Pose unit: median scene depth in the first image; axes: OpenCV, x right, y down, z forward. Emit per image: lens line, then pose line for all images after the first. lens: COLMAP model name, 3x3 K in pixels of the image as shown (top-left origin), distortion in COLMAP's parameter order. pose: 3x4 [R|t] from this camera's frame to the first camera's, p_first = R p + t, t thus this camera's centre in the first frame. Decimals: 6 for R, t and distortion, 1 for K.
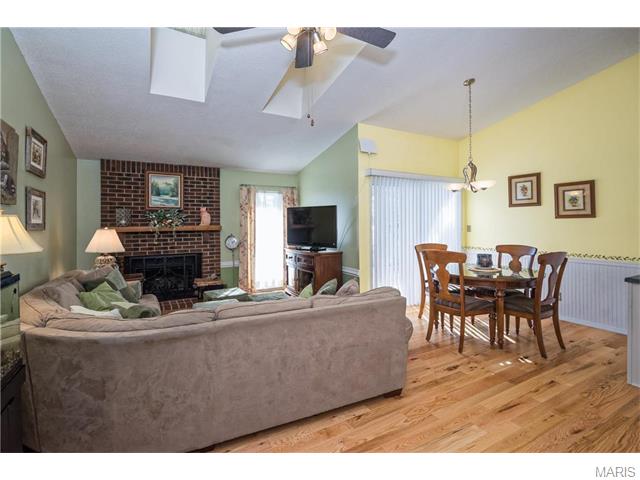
lens RADIAL K [[306.4, 0, 314.9], [0, 306.4, 219.7], [0, 0, 1]] dist [0.003295, -0.003004]
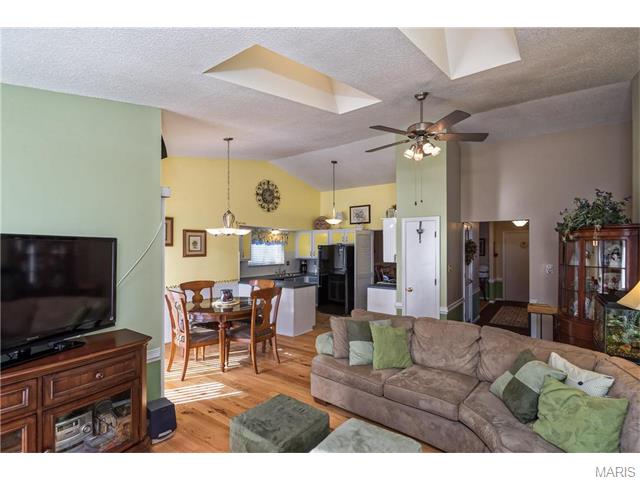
lens RADIAL K [[306.4, 0, 316.4], [0, 306.4, 244.8], [0, 0, 1]] dist [0.003295, -0.003004]
pose [[-0.433262, 0.014425, 0.901153, -0.501113], [-0.009993, 0.999734, -0.020807, -0.029934], [-0.901213, -0.018020, -0.433002, 0.926895]]
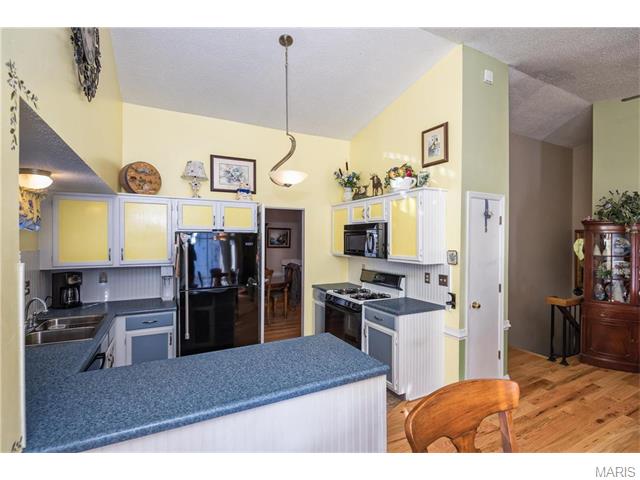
lens RADIAL K [[306.4, 0, 319.2], [0, 306.4, 239.9], [0, 0, 1]] dist [0.003295, -0.003004]
pose [[-0.999973, 0.002470, 0.006911, 0.598157], [0.002394, 0.999937, -0.010967, -0.037636], [-0.006938, -0.010950, -0.999916, 0.857671]]
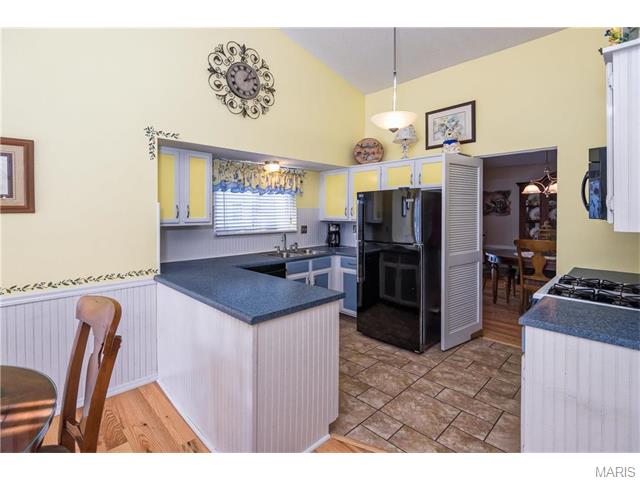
lens RADIAL K [[306.4, 0, 322.9], [0, 306.4, 216.6], [0, 0, 1]] dist [0.003295, -0.003004]
pose [[-0.294416, -0.009844, 0.955627, 0.213150], [-0.008767, 0.999933, 0.007599, -0.007174], [-0.955637, -0.006141, -0.294482, 0.544840]]
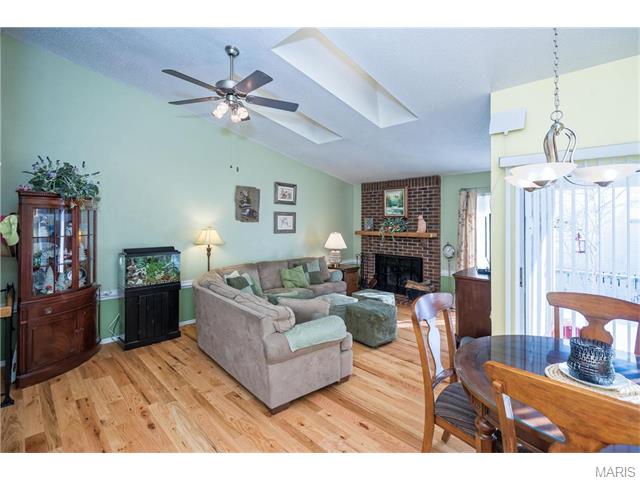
lens RADIAL K [[306.4, 0, 329.2], [0, 306.4, 216.6], [0, 0, 1]] dist [0.003295, -0.003004]
pose [[0.293693, -0.003702, -0.955893, 0.638309], [0.006667, 0.999976, -0.001825, -0.041275], [0.955876, -0.005837, 0.293711, 0.430833]]
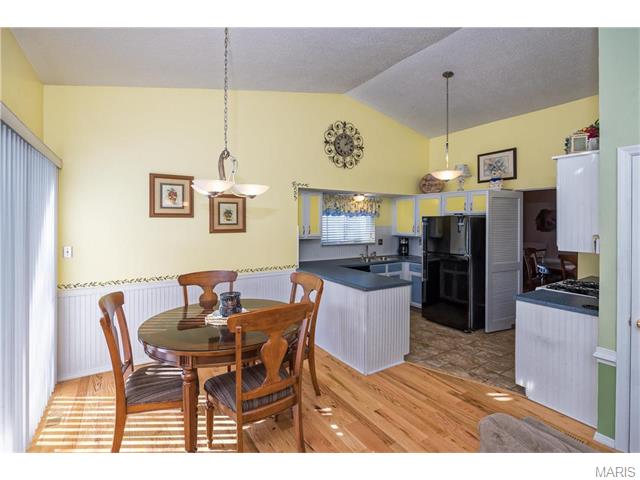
lens RADIAL K [[306.4, 0, 318.2], [0, 306.4, 220.7], [0, 0, 1]] dist [0.003295, -0.003004]
pose [[-0.075710, 0.004547, 0.997119, -0.092825], [-0.015704, 0.999860, -0.005752, -0.034898], [-0.997006, -0.016095, -0.075628, 0.669663]]
